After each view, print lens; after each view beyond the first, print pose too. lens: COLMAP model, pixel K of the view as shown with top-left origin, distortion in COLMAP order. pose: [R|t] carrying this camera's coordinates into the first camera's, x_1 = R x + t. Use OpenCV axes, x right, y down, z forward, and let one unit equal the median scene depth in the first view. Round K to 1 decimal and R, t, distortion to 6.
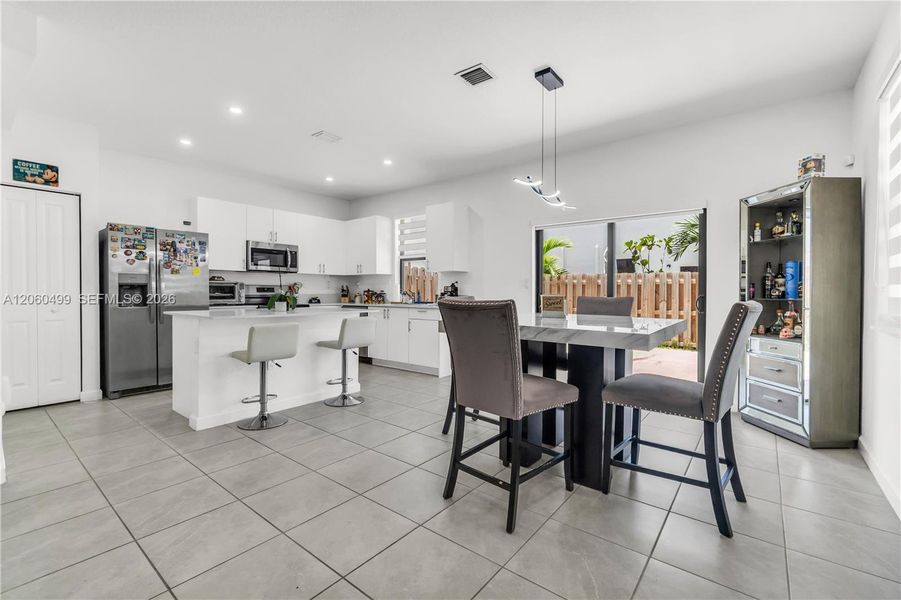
lens RADIAL K [[400.1, 0, 444.5], [0, 400.1, 299.2], [0, 0, 1]] dist [-0.006164, 0.002329]
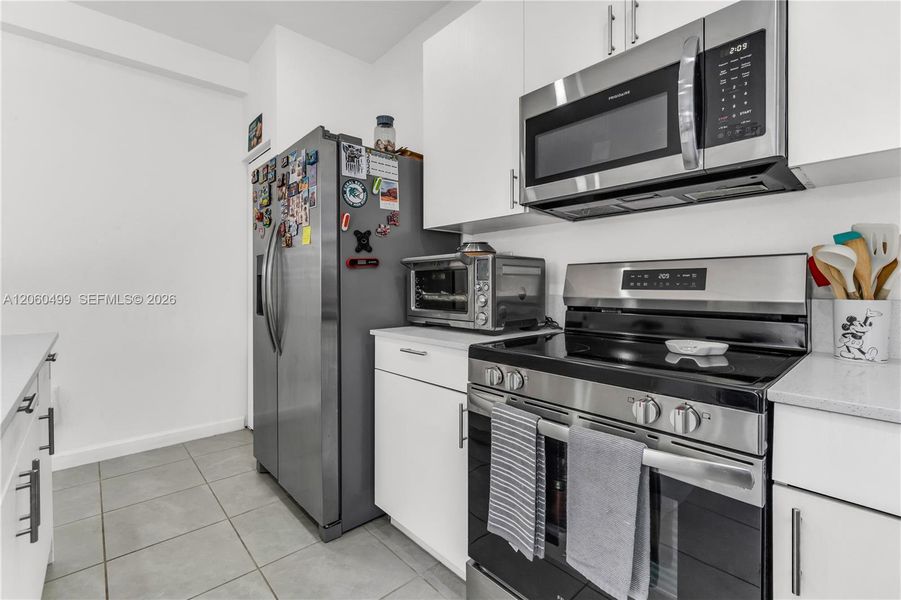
lens RADIAL K [[400.1, 0, 441.1], [0, 400.1, 287.5], [0, 0, 1]] dist [-0.006164, 0.002329]
pose [[-0.156276, 0.000971, -0.987713, -0.201104], [-0.014425, 0.999891, 0.003265, -0.017450], [0.987608, 0.014758, -0.156245, 0.919565]]
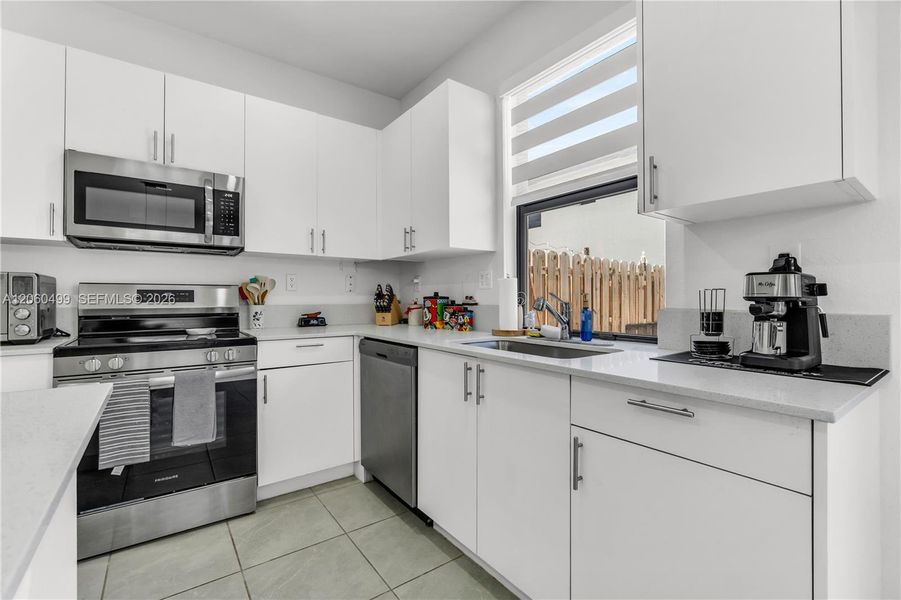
lens RADIAL K [[400.1, 0, 447.0], [0, 400.1, 297.1], [0, 0, 1]] dist [-0.006164, 0.002329]
pose [[0.967636, -0.004449, -0.252311, -0.090295], [-0.000071, 0.999840, -0.017899, -0.015350], [0.252351, 0.017338, 0.967481, 0.704208]]
